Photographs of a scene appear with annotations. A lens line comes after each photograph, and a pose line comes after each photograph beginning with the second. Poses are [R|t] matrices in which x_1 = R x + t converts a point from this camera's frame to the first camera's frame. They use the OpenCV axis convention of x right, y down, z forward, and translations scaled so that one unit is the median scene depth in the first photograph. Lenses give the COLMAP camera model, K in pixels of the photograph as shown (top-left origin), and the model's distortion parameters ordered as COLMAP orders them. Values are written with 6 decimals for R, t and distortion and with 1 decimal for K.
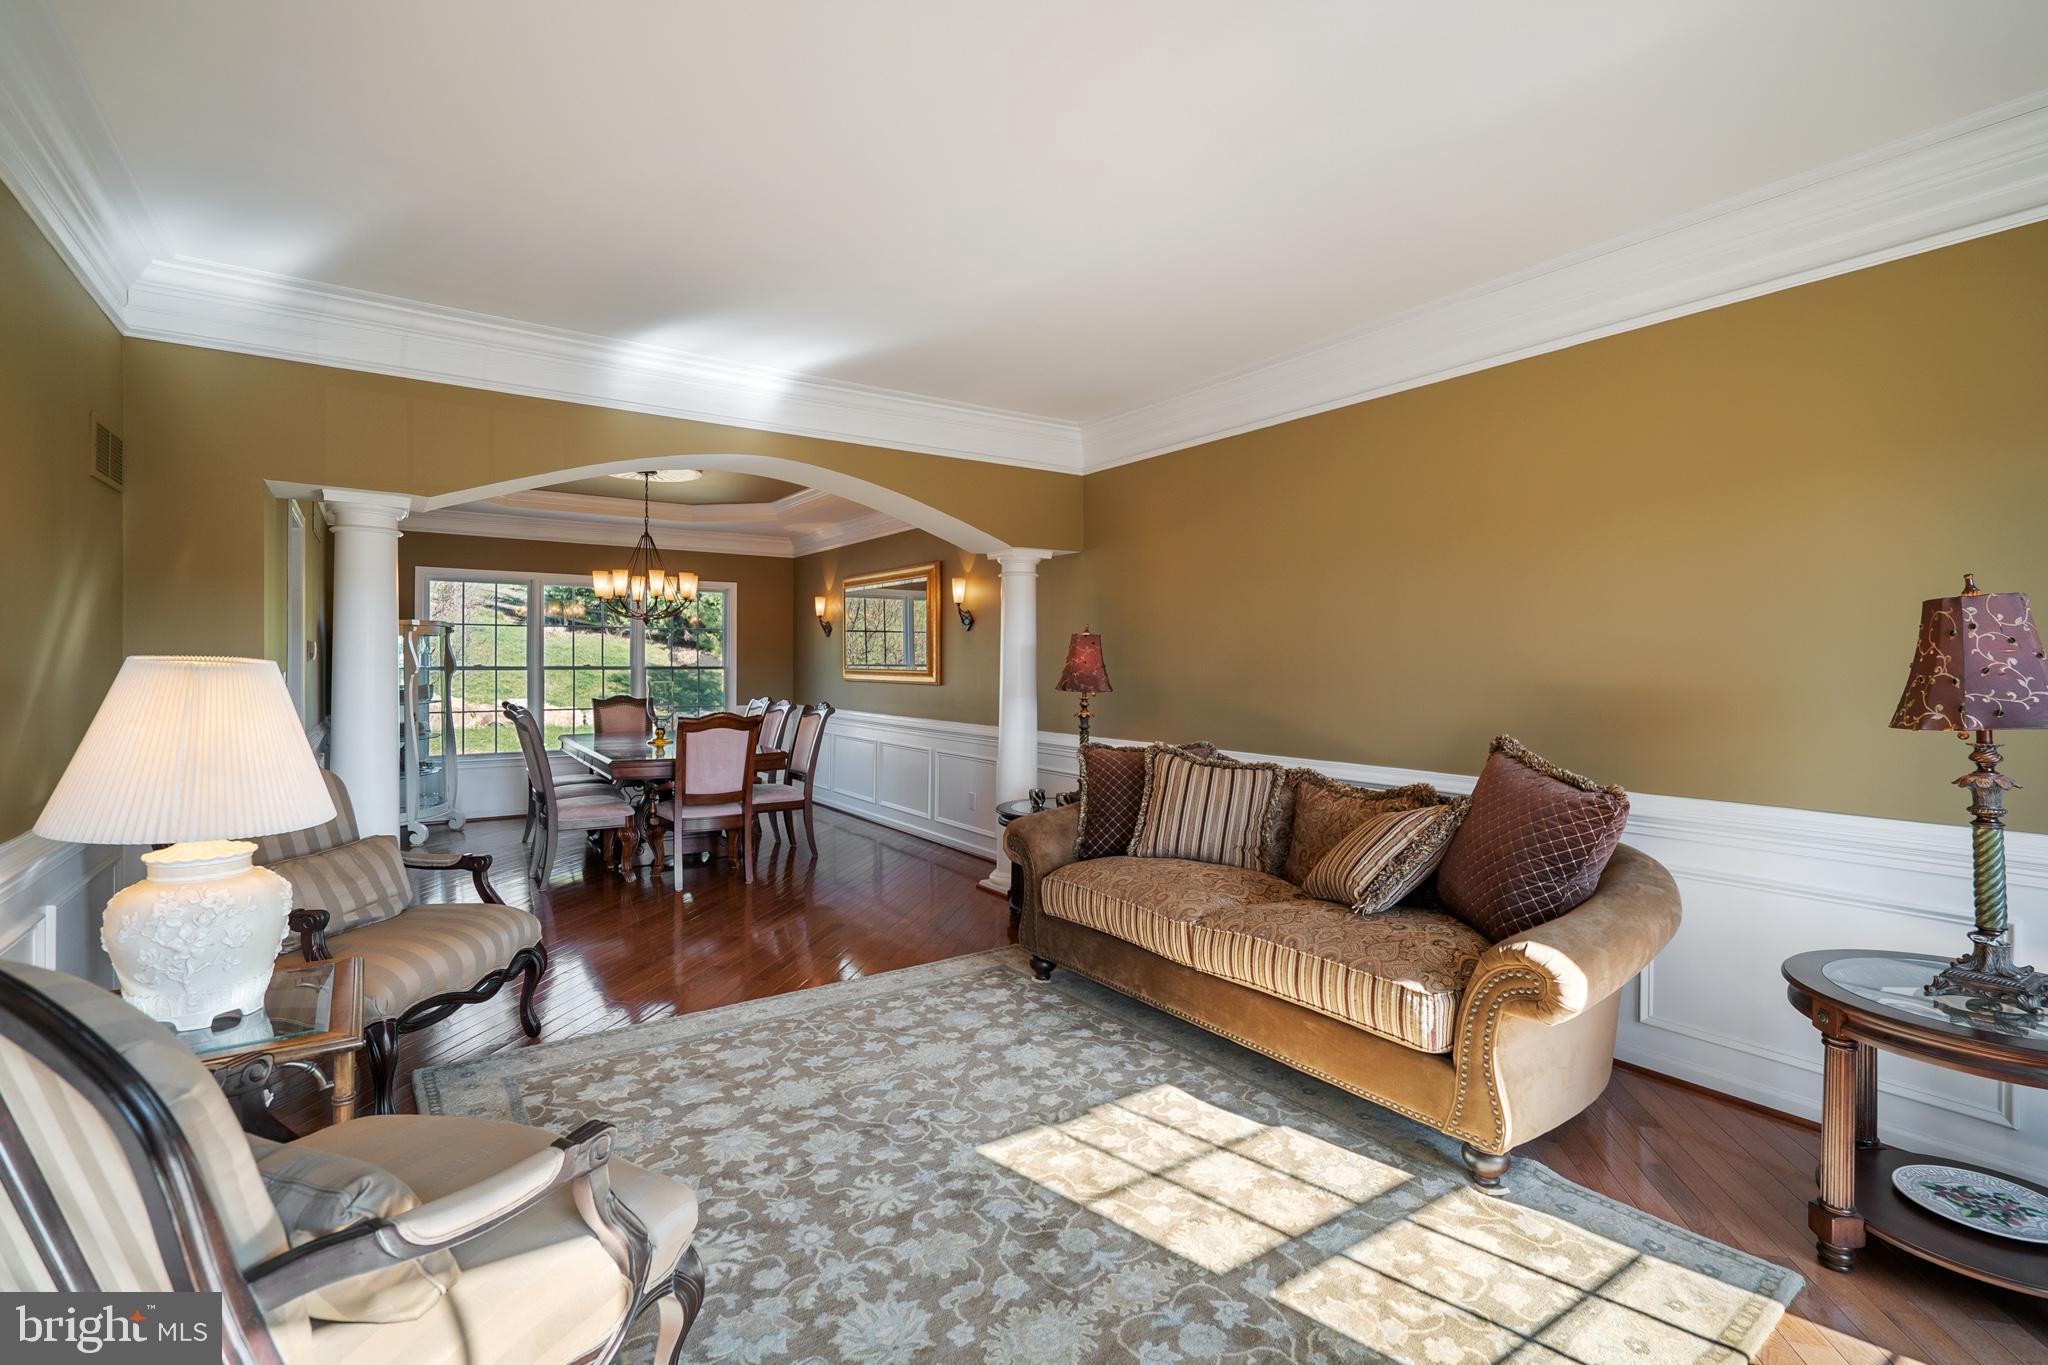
lens RADIAL K [[925.7, 0, 1019.9], [0, 925.7, 665.2], [0, 0, 1]] dist [-0.017605, 0.000445]
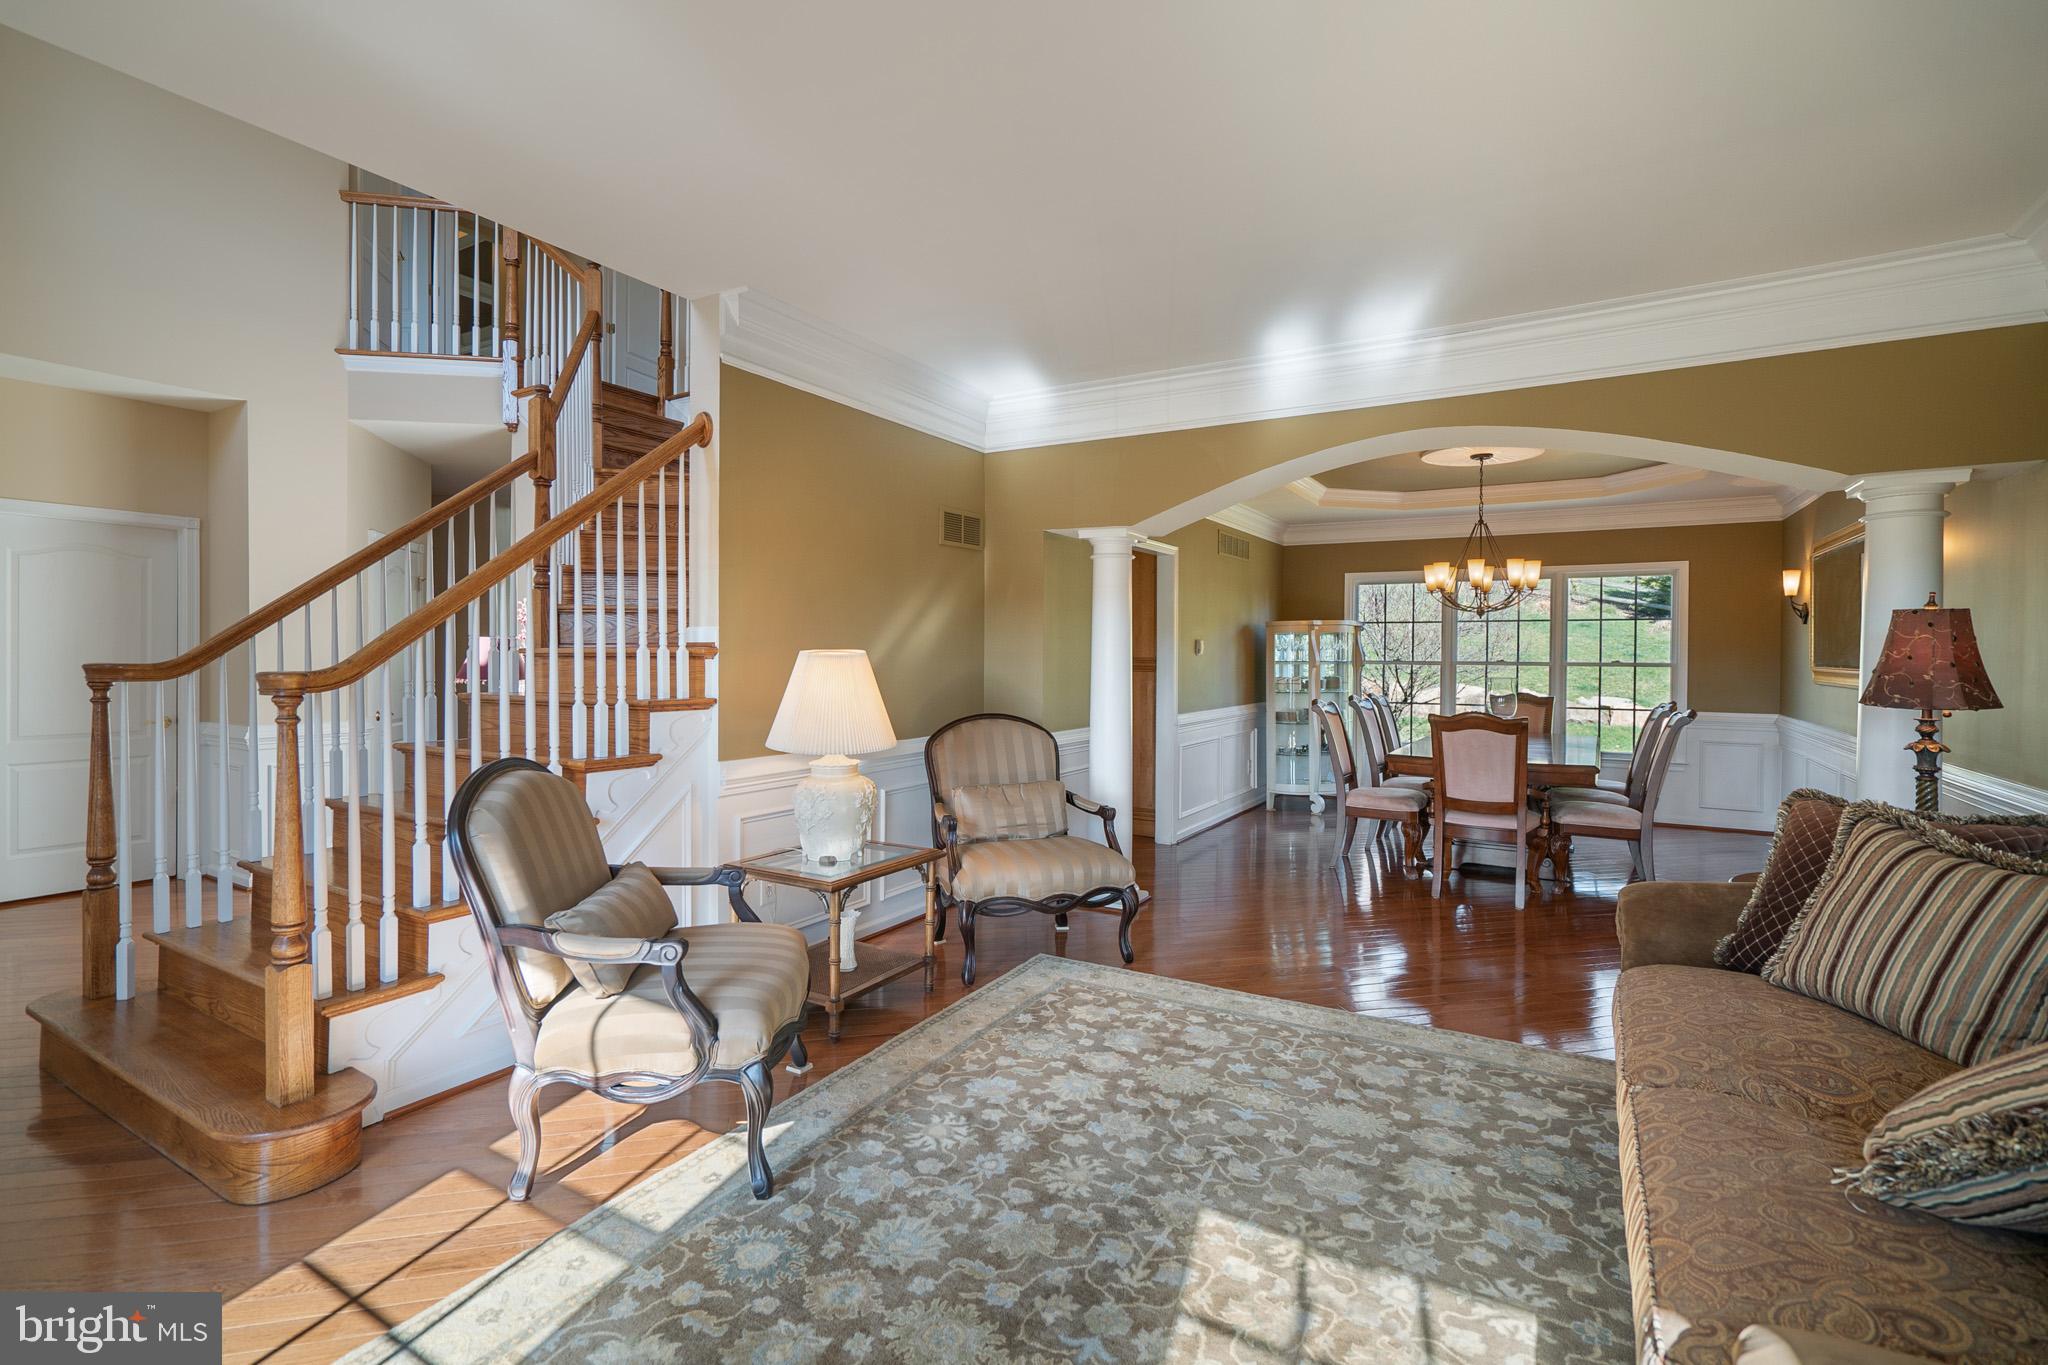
lens RADIAL K [[925.7, 0, 1030.8], [0, 925.7, 676.4], [0, 0, 1]] dist [-0.017605, 0.000445]
pose [[0.419552, 0.021393, -0.907479, 0.565645], [-0.006856, 0.999768, 0.020399, 0.000540], [0.907706, -0.002336, 0.419601, 0.401553]]
